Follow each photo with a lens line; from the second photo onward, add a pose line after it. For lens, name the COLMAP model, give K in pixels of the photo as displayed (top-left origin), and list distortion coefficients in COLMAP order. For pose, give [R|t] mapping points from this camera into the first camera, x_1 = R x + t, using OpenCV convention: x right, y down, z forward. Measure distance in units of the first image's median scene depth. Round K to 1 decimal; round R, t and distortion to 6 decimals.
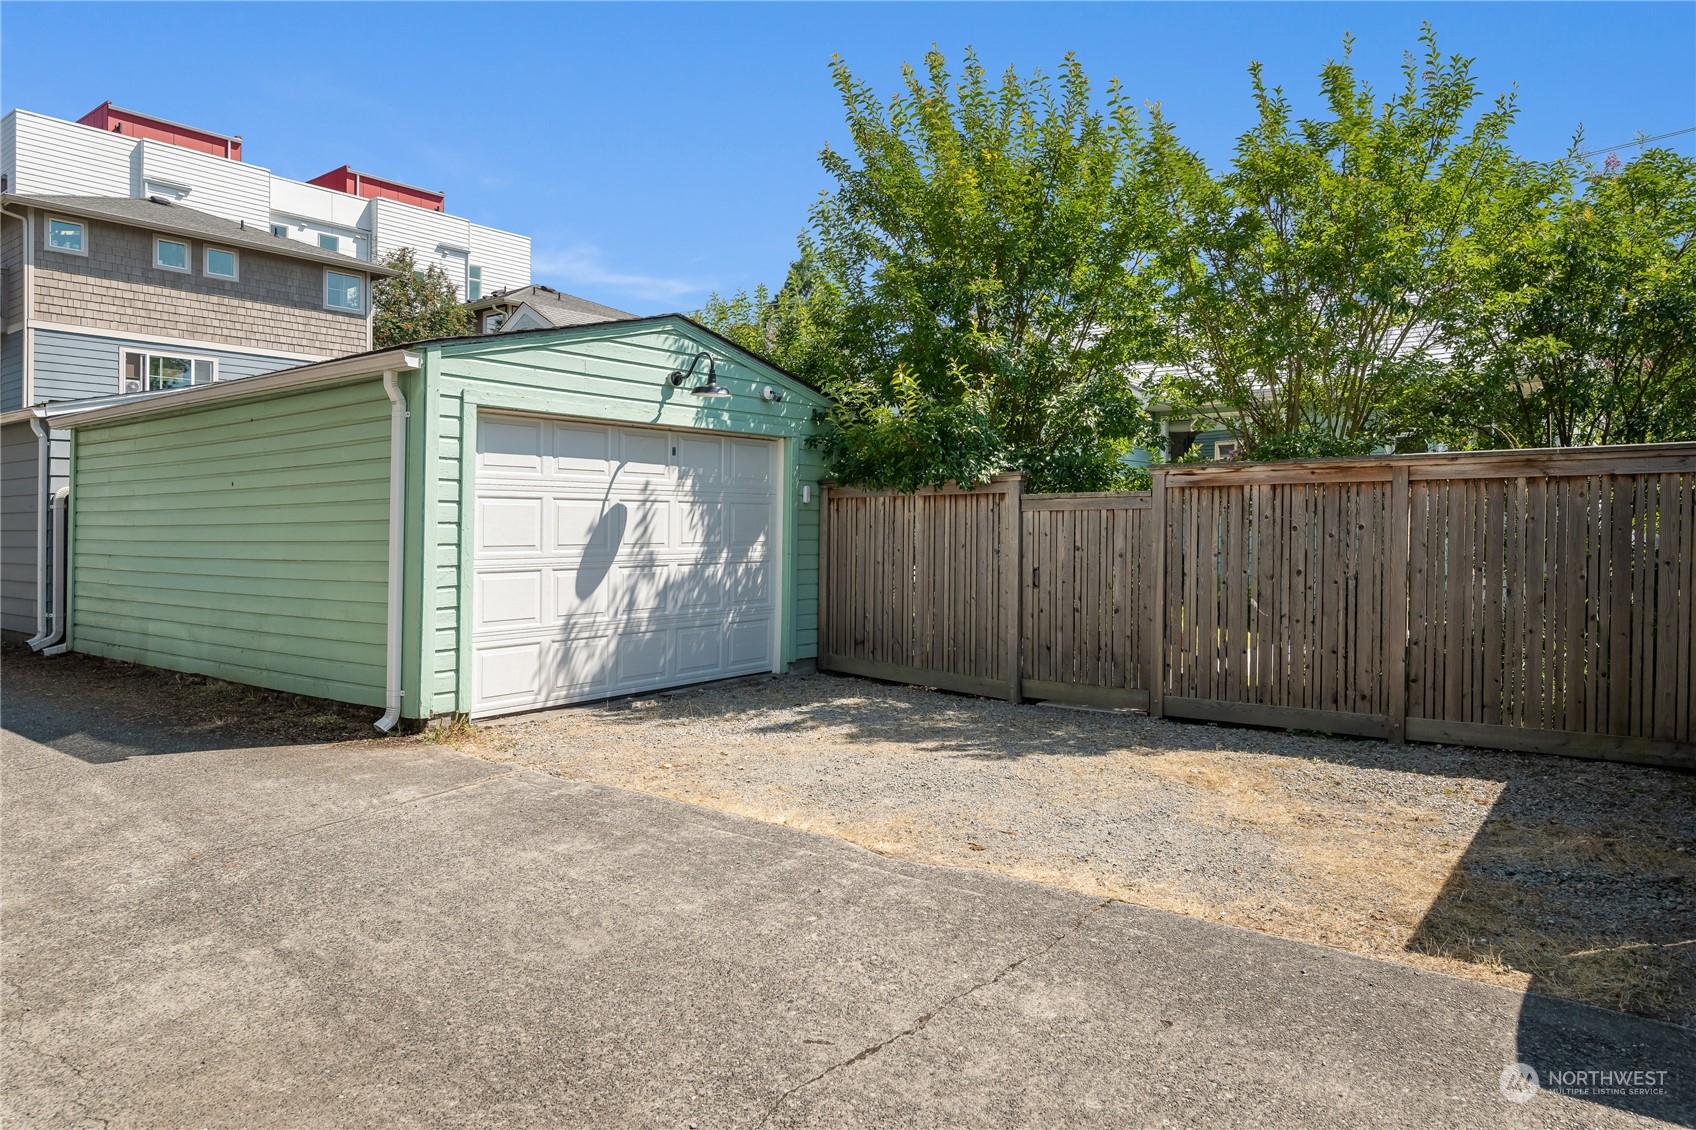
lens RADIAL K [[1049.1, 0, 846.7], [0, 1049.1, 557.9], [0, 0, 1]] dist [0.002328, 0.001168]
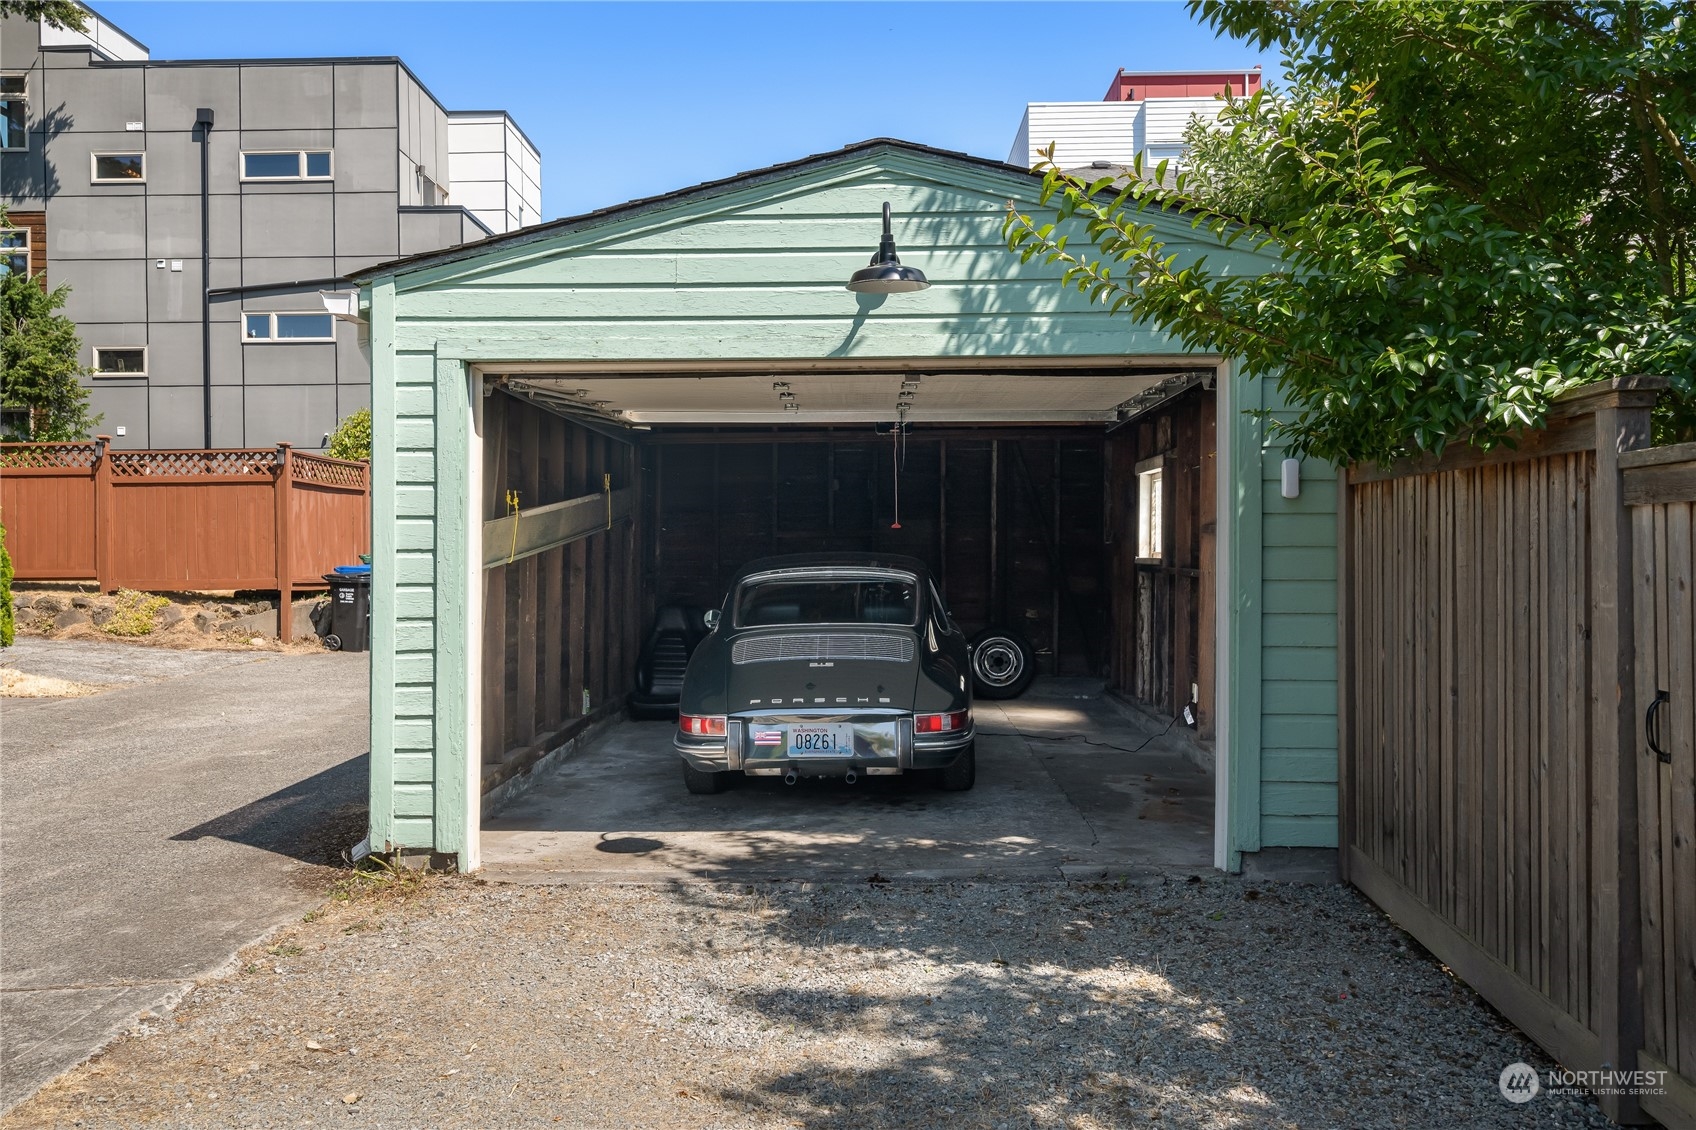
lens RADIAL K [[1352.9, 0, 845.5], [0, 1352.9, 558.3], [0, 0, 1]] dist [-0.004932, -0.000317]
pose [[0.598302, 0.003663, -0.801262, 0.121257], [-0.016735, 0.999829, -0.007925, -0.007458], [0.801096, 0.018151, 0.598261, 0.200592]]
